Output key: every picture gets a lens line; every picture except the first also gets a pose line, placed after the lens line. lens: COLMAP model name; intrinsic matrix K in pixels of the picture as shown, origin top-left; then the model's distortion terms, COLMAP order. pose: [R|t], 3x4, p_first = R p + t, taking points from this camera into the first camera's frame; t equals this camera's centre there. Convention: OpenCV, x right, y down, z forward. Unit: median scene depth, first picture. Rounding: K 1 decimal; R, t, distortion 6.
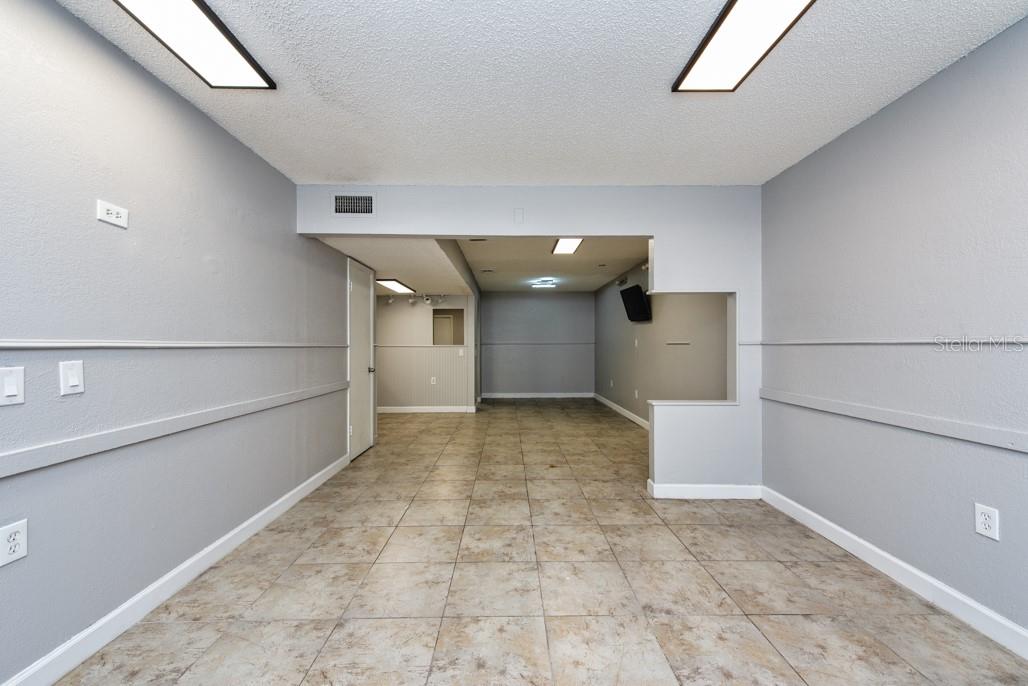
lens RADIAL K [[418.5, 0, 517.6], [0, 418.5, 345.5], [0, 0, 1]] dist [0.014790, -0.005312]
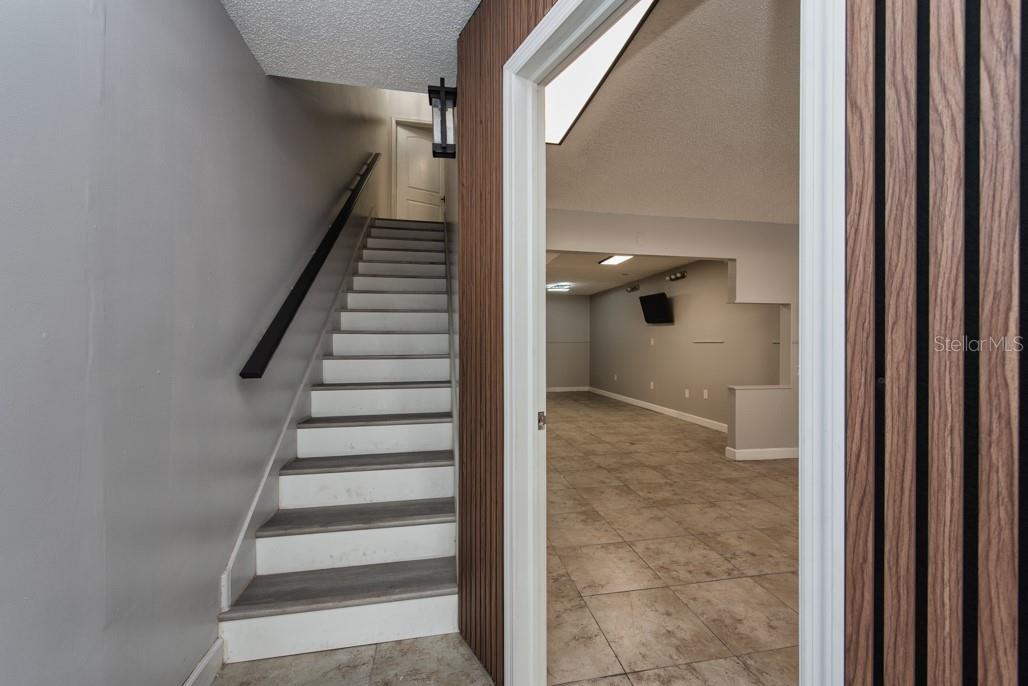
lens RADIAL K [[418.5, 0, 517.6], [0, 418.5, 345.5], [0, 0, 1]] dist [0.014790, -0.005312]
pose [[0.984158, 0.000233, 0.177295, -0.580631], [-0.001024, 0.999990, 0.004365, 0.000581], [-0.177292, -0.004477, 0.984148, -0.165677]]
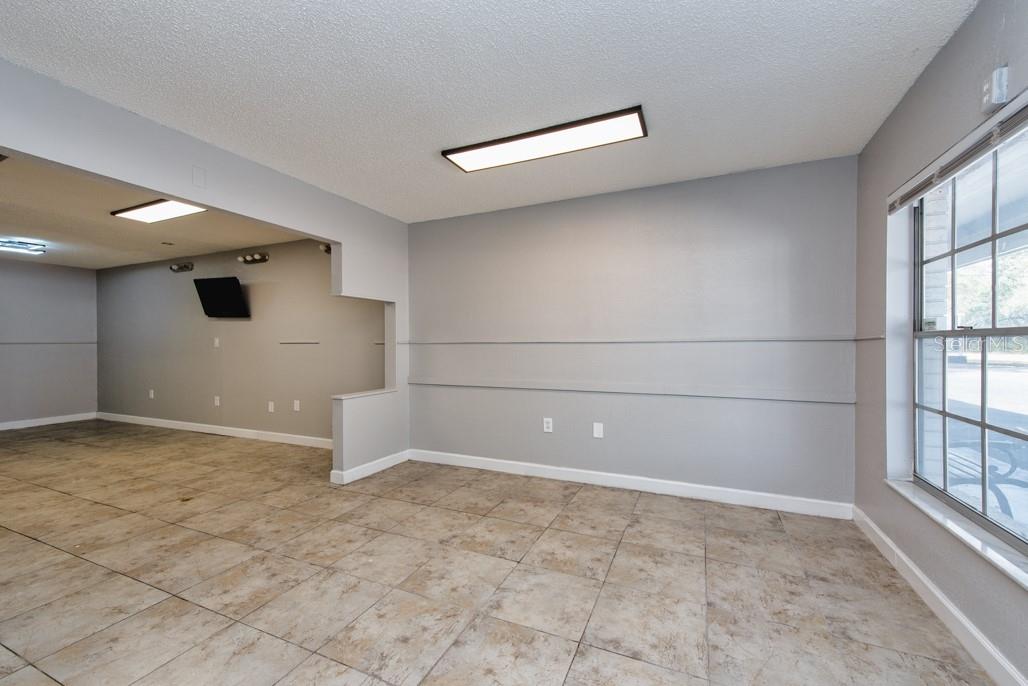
lens RADIAL K [[404.8, 0, 523.4], [0, 404.8, 346.8], [0, 0, 1]] dist [0.016814, -0.004884]
pose [[0.413945, -0.008696, 0.910260, -0.442674], [0.004240, 0.999962, 0.007624, 0.000271], [-0.910292, 0.000704, 0.413966, 0.140953]]
